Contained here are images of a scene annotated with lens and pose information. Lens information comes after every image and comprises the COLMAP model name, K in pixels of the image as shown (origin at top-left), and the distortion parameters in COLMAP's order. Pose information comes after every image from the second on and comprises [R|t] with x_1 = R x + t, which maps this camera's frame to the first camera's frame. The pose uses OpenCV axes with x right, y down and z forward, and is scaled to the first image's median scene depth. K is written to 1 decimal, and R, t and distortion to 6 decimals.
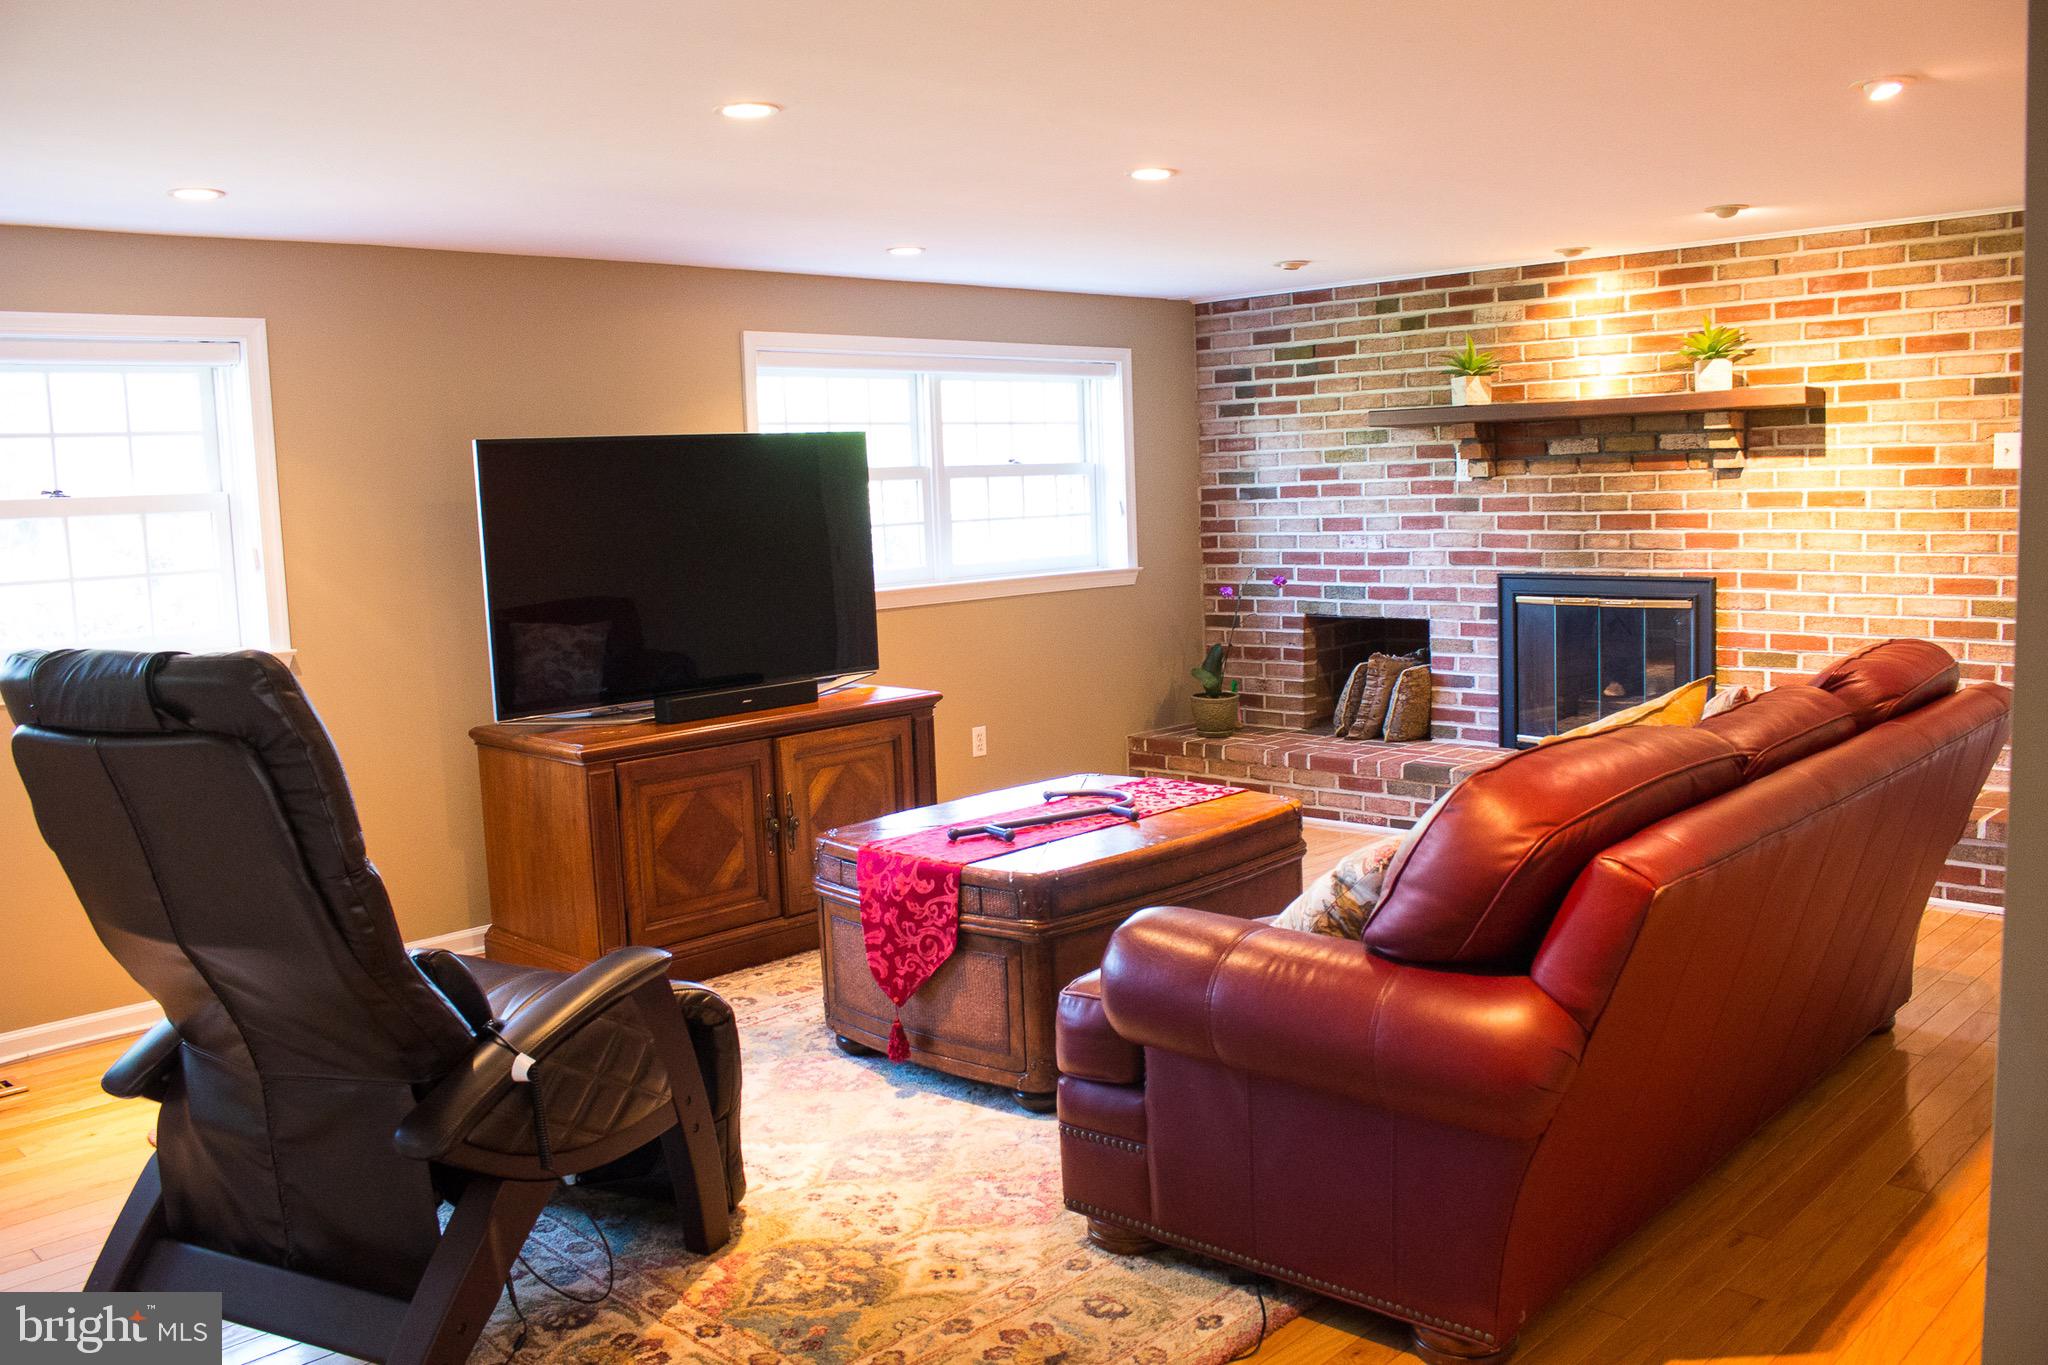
lens RADIAL K [[1707.4, 0, 1040.2], [0, 1707.4, 680.4], [0, 0, 1]] dist [-0.153286, 0.123858]
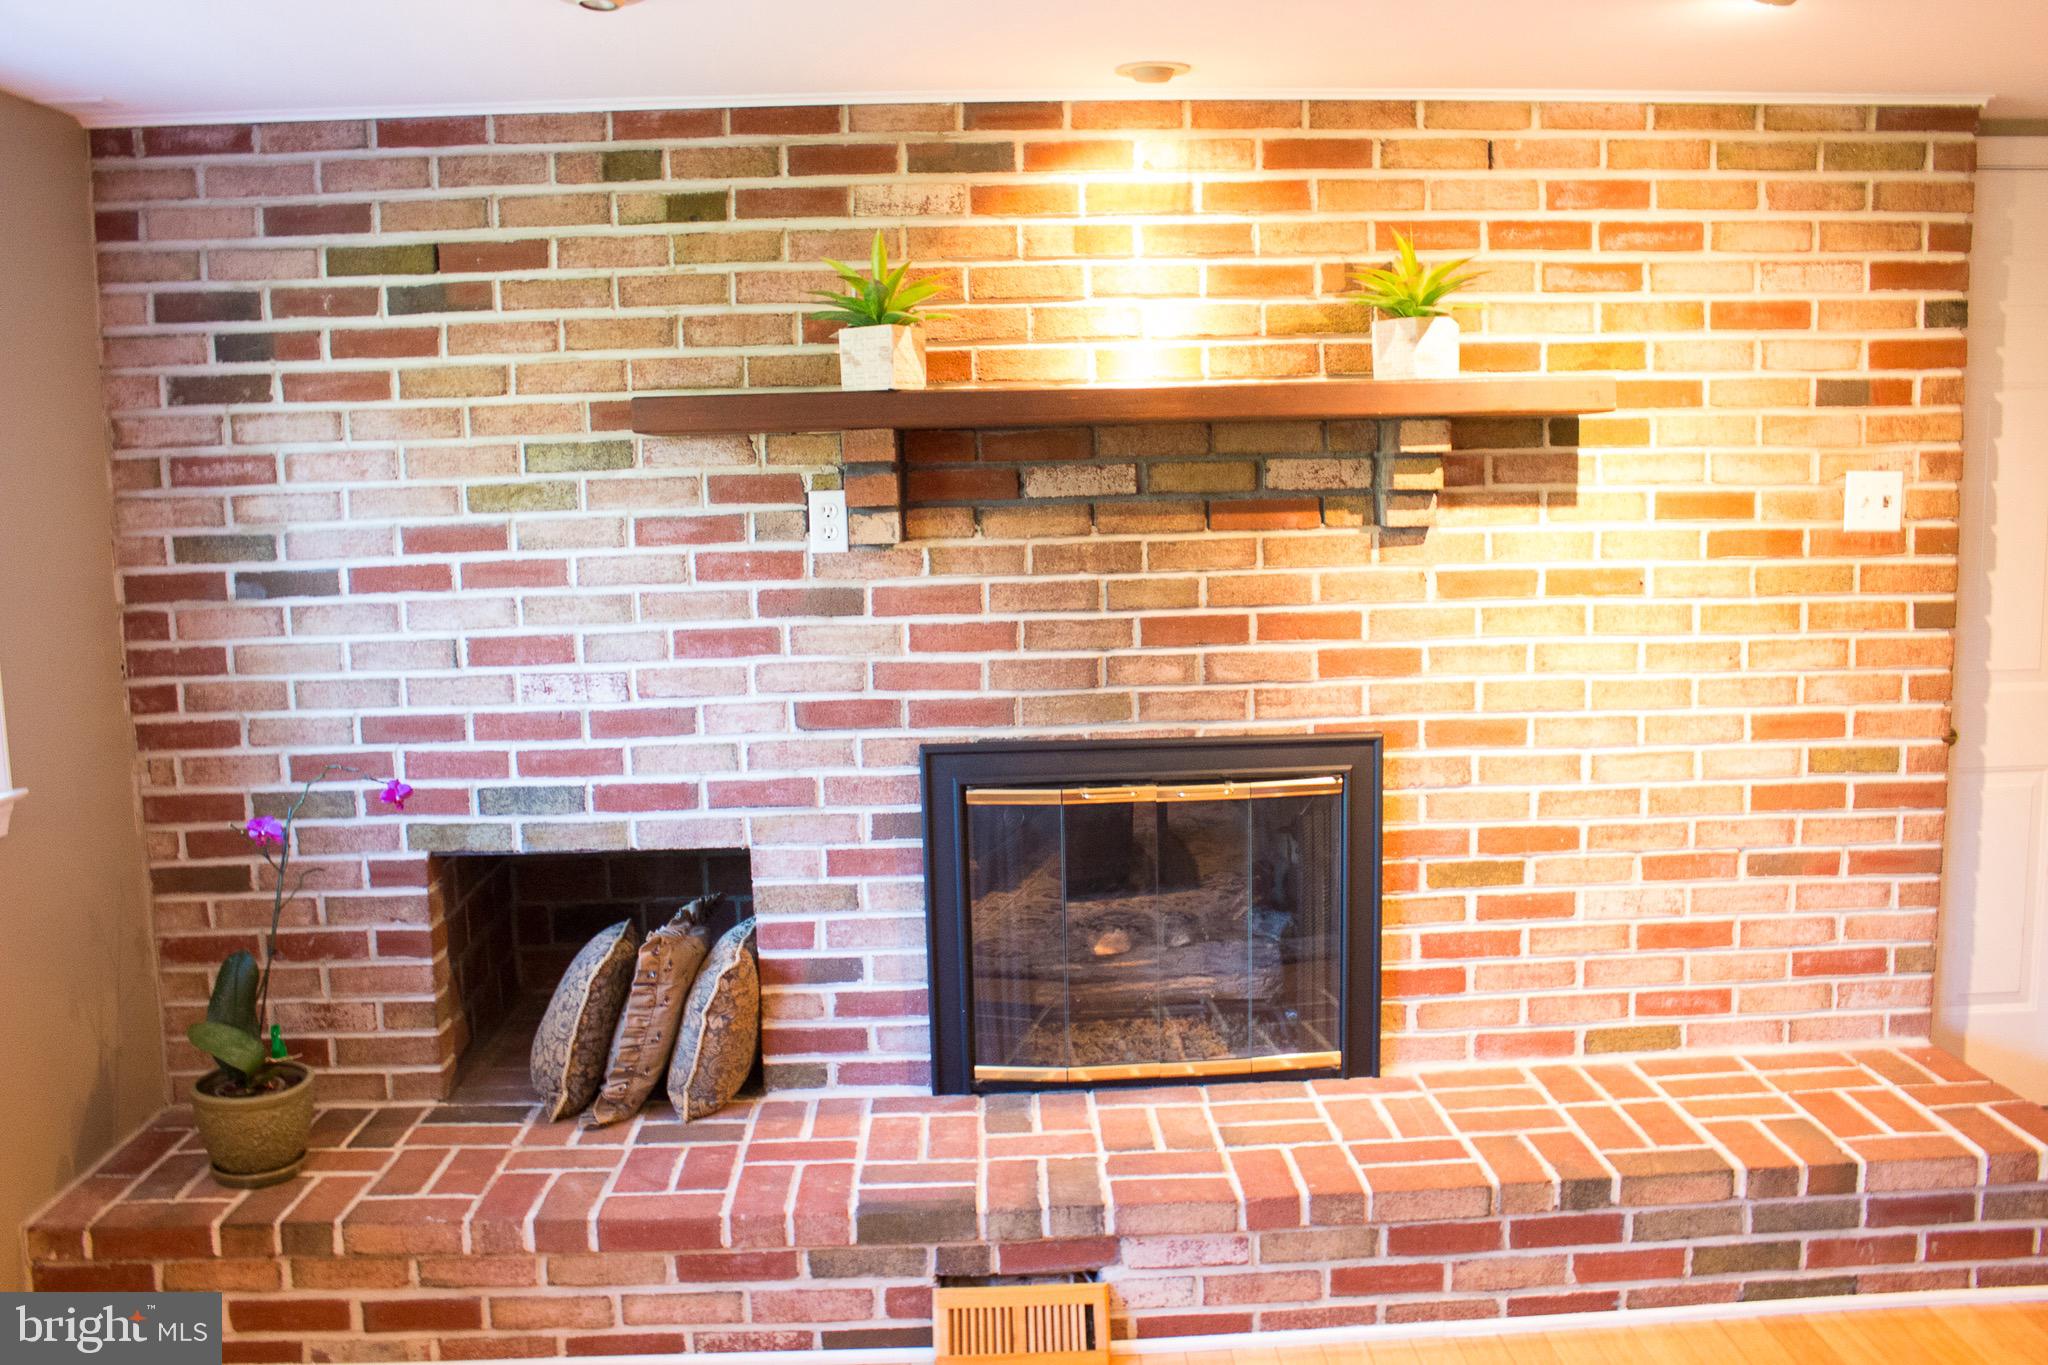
lens RADIAL K [[1707.4, 0, 1016.7], [0, 1707.4, 681.2], [0, 0, 1]] dist [-0.153286, 0.123858]
pose [[0.688659, -0.073043, 0.721397, -0.057573], [0.079473, 0.996523, 0.025034, -0.091951], [-0.720717, 0.040091, 0.692069, 0.650712]]
